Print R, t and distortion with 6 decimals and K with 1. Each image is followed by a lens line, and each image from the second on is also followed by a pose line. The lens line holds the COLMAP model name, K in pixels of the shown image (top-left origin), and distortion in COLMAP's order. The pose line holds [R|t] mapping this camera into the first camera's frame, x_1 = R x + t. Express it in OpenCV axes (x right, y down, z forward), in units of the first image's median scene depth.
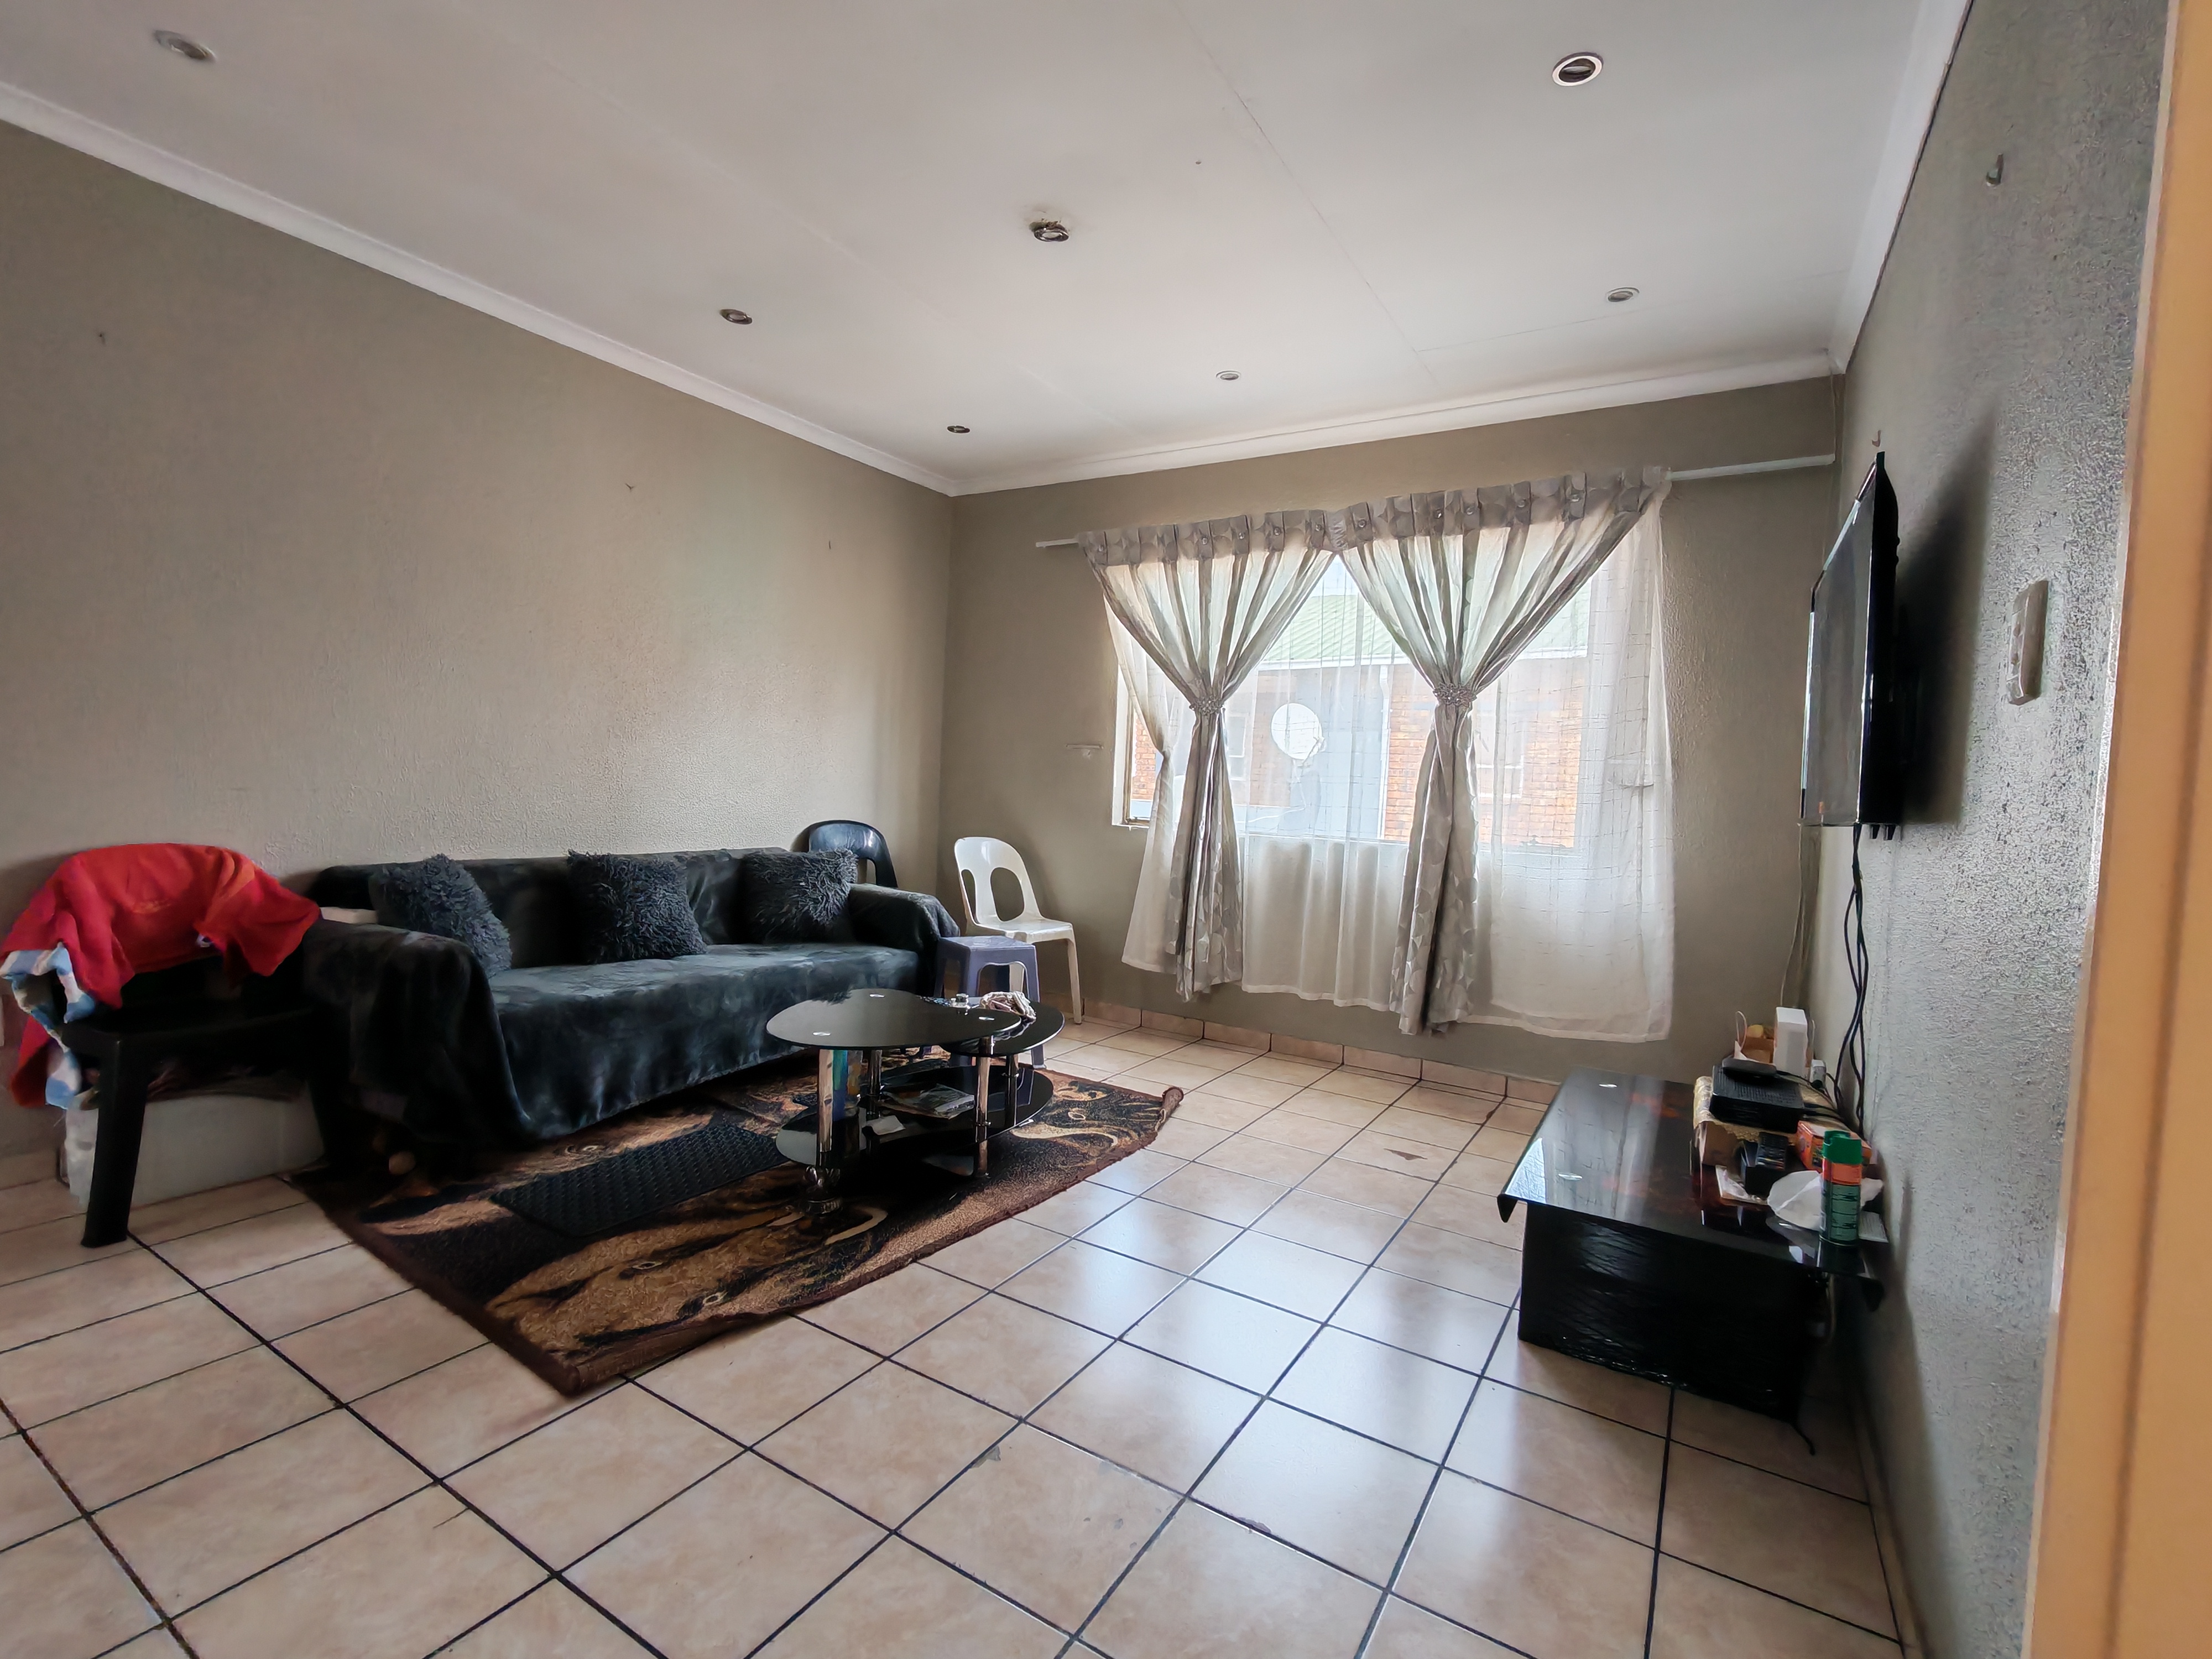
lens RADIAL K [[1014.6, 0, 1107.1], [0, 1014.6, 834.8], [0, 0, 1]] dist [-0.003077, -0.001256]
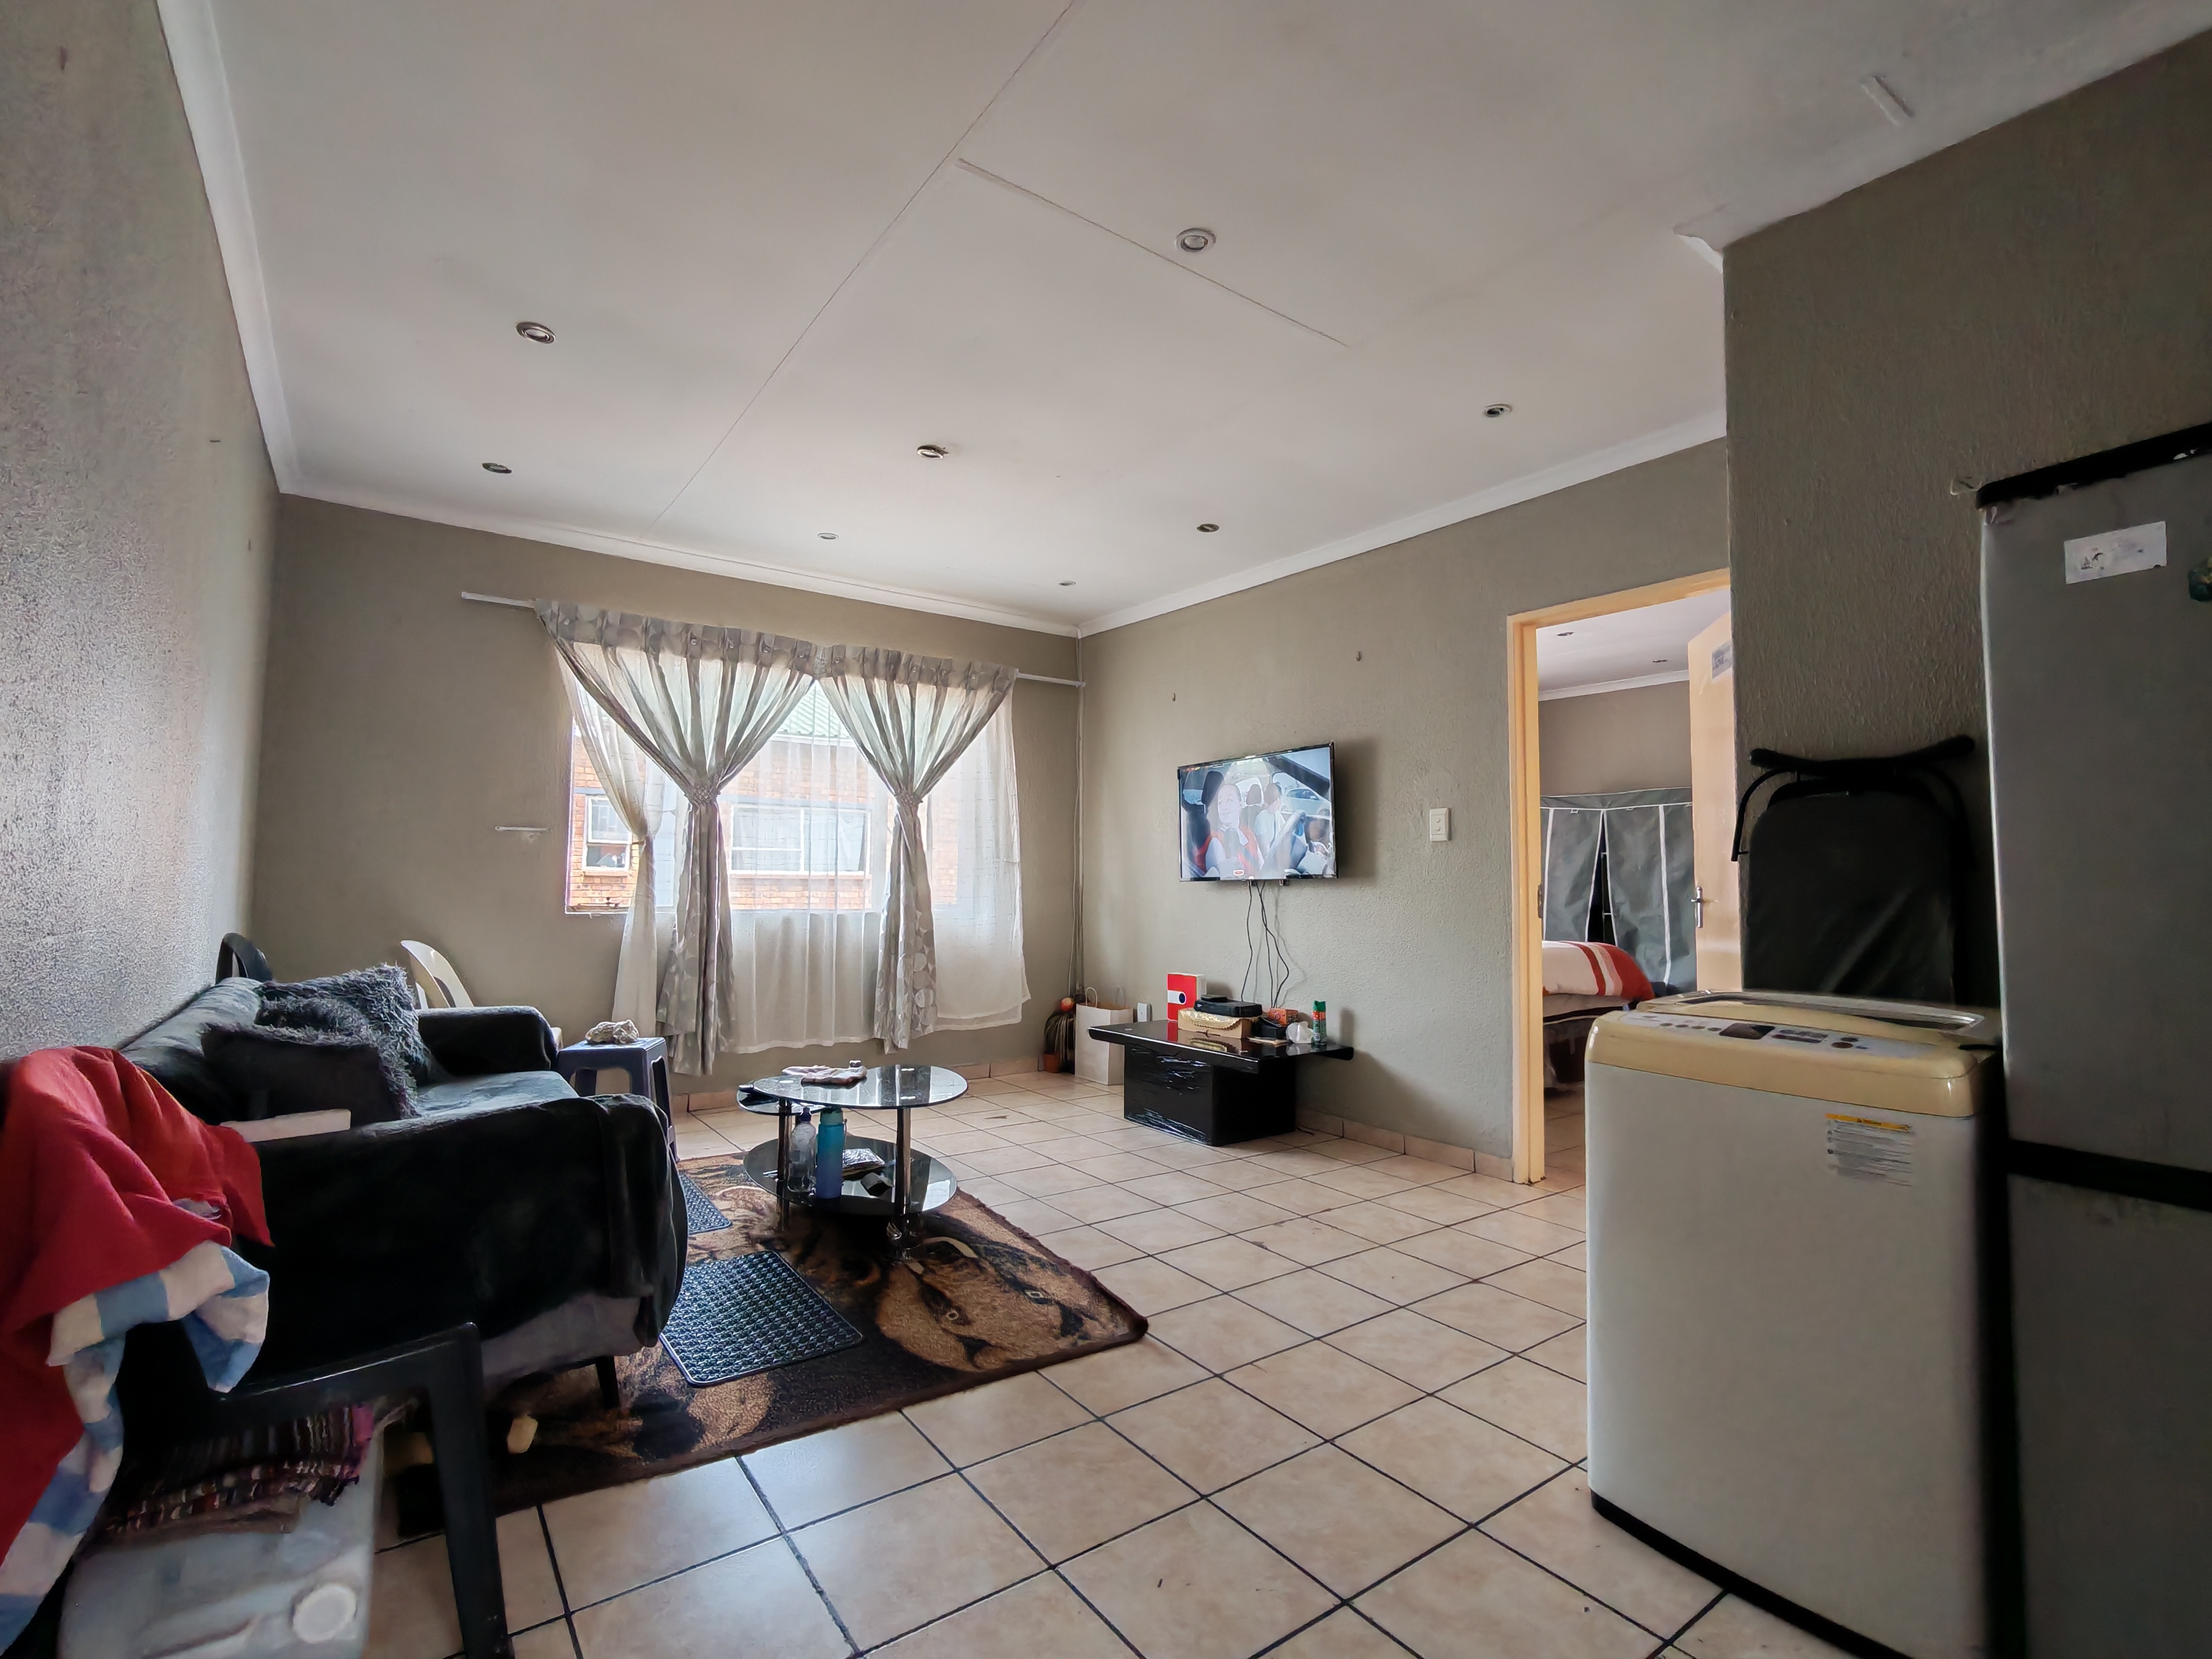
lens RADIAL K [[1014.6, 0, 1107.1], [0, 1014.6, 834.8], [0, 0, 1]] dist [-0.003077, -0.001256]
pose [[0.377137, 0.002908, 0.926153, -0.843499], [0.054098, 0.998219, -0.025163, -0.039314], [-0.924576, 0.059593, 0.376308, 0.231021]]
